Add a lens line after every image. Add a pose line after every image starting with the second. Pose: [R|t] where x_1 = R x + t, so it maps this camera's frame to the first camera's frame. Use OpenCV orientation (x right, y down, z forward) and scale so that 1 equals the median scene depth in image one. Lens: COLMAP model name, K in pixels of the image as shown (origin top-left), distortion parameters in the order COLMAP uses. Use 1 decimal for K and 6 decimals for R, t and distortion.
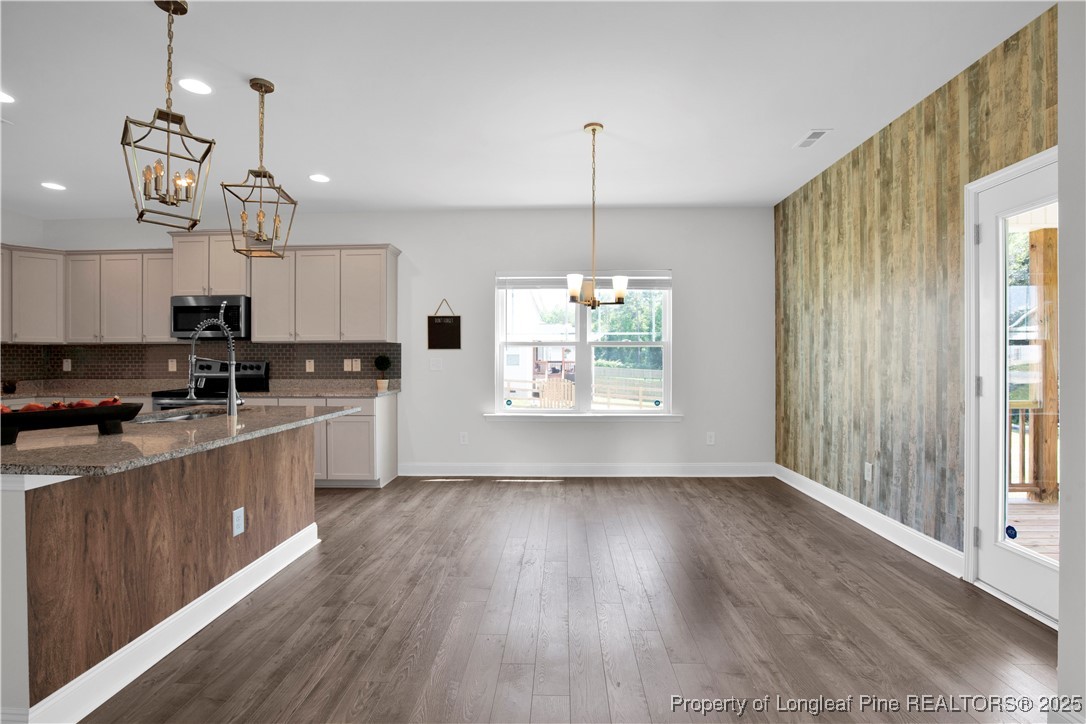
lens RADIAL K [[496.8, 0, 545.3], [0, 496.8, 364.2], [0, 0, 1]] dist [-0.032269, 0.001271]
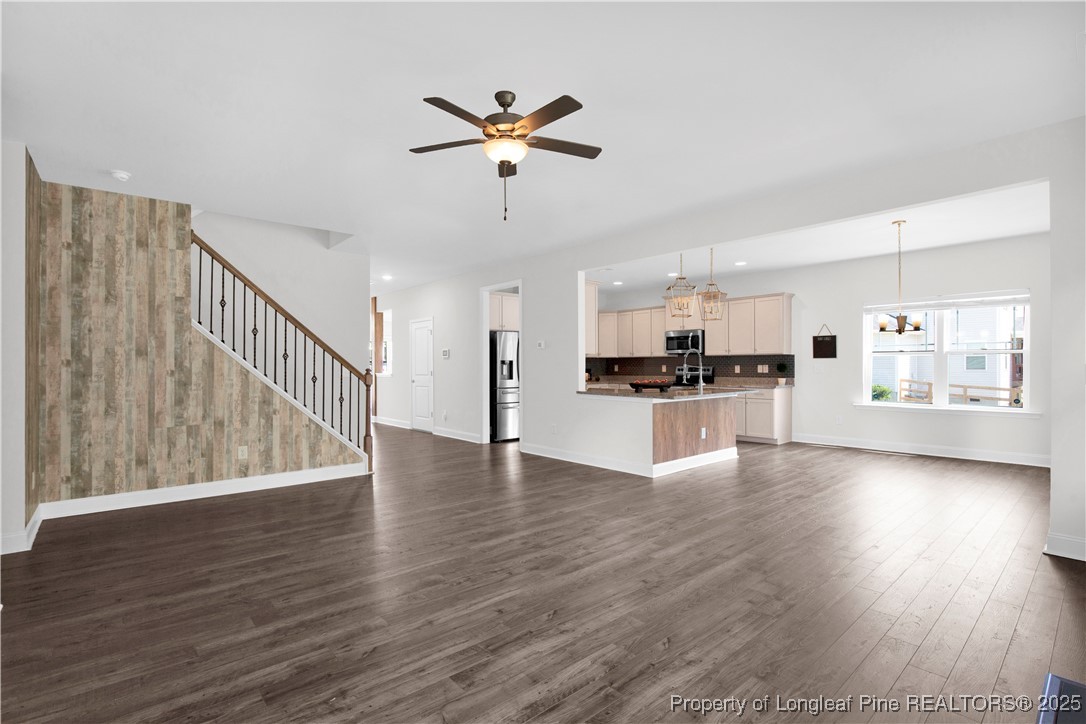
lens RADIAL K [[506.7, 0, 544.0], [0, 506.7, 365.4], [0, 0, 1]] dist [-0.032168, 0.000181]
pose [[0.674663, -0.000892, -0.738125, 0.362087], [-0.001683, 0.999995, -0.002747, -0.003923], [0.738124, 0.003096, 0.674658, -0.671795]]
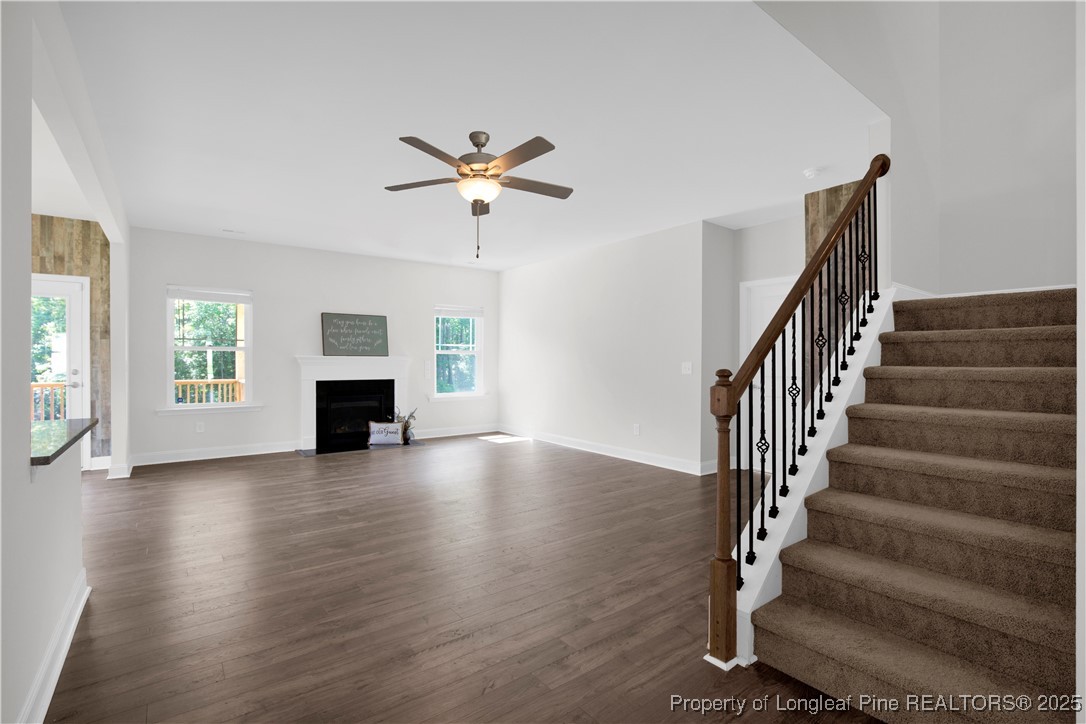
lens RADIAL K [[496.8, 0, 545.3], [0, 496.8, 364.2], [0, 0, 1]] dist [-0.032269, 0.001271]
pose [[-0.638579, 0.003885, 0.769546, -2.062831], [0.008657, 0.999960, 0.002136, 0.000491], [-0.769507, 0.008026, -0.638587, 0.871341]]
